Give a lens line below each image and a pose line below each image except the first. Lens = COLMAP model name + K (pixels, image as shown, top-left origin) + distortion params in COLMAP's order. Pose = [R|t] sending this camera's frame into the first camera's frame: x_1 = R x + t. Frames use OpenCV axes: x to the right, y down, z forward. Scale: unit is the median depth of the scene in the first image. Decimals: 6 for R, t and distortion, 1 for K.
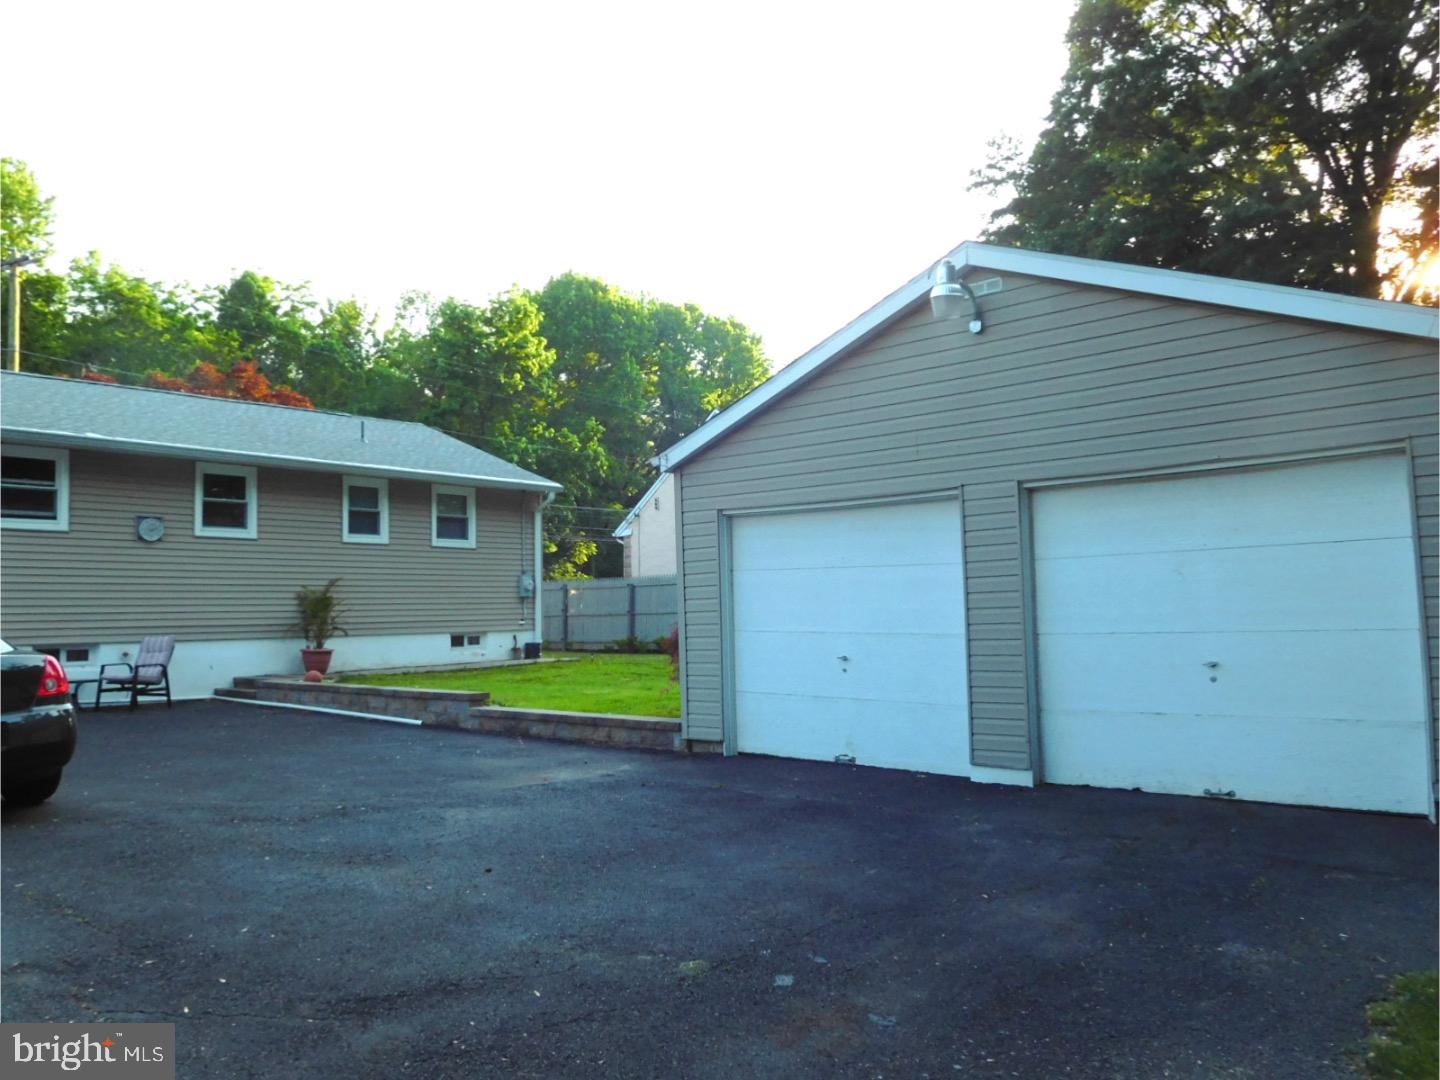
lens RADIAL K [[1094.1, 0, 714.6], [0, 1094.1, 538.8], [0, 0, 1]] dist [-0.016906, -0.006920]
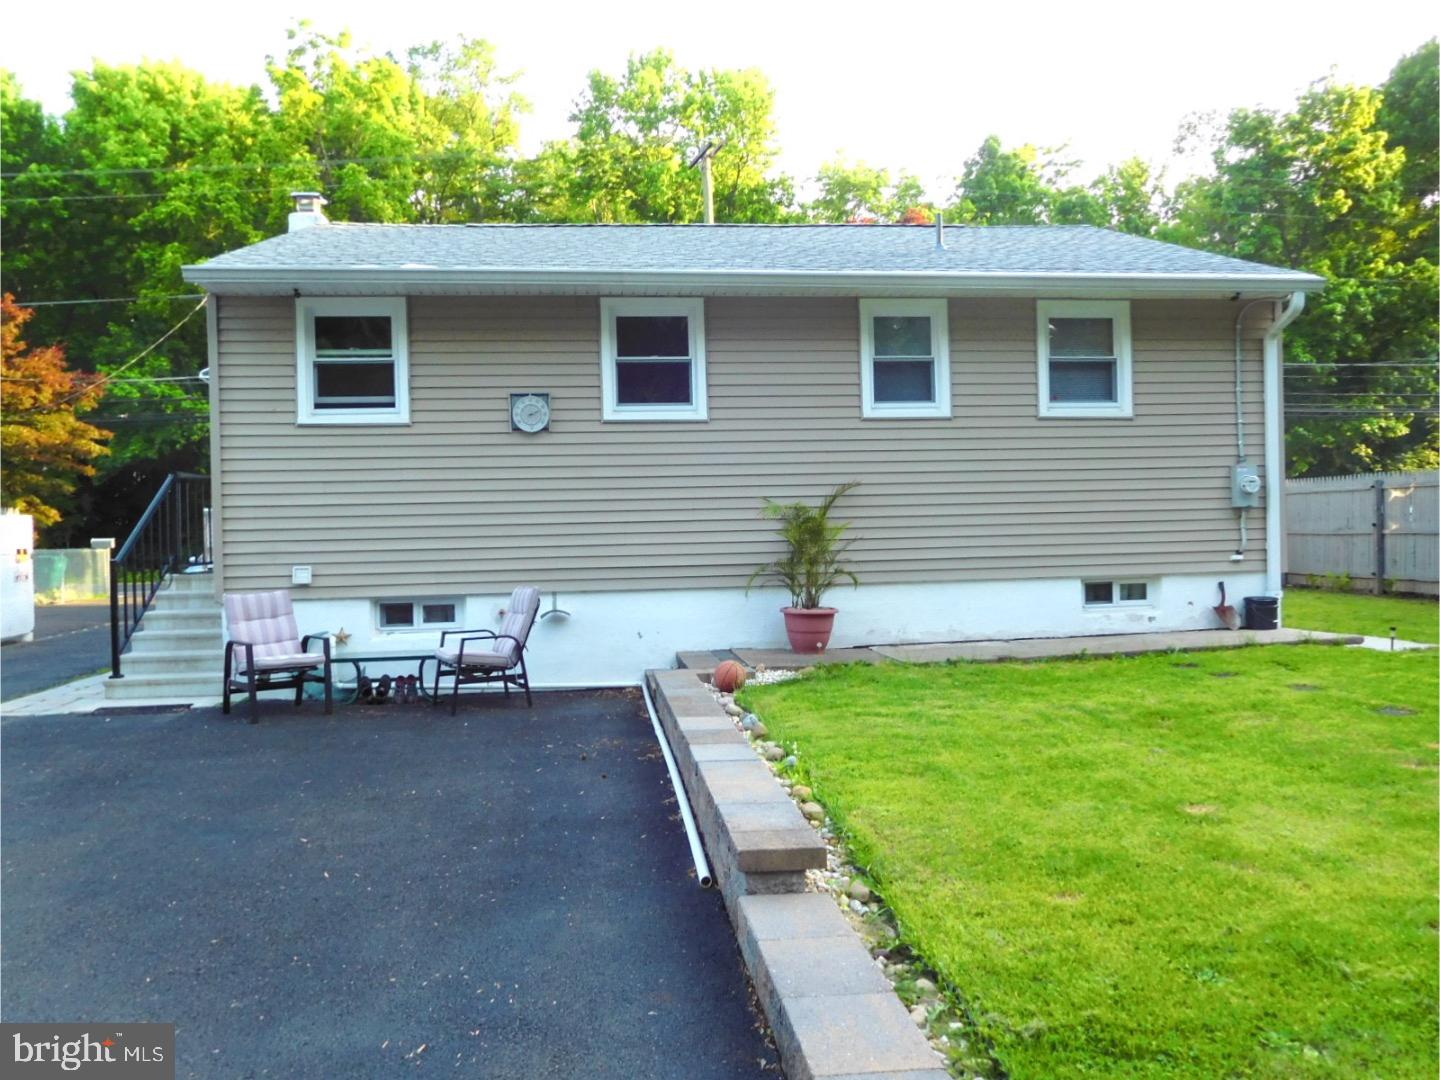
lens RADIAL K [[1089.7, 0, 721.8], [0, 1089.7, 543.4], [0, 0, 1]] dist [-0.009931, 0.005474]
pose [[0.746282, 0.006771, -0.665595, -0.017824], [0.054416, 0.995981, 0.071145, 0.021340], [0.663401, -0.089314, 0.742914, 0.478106]]
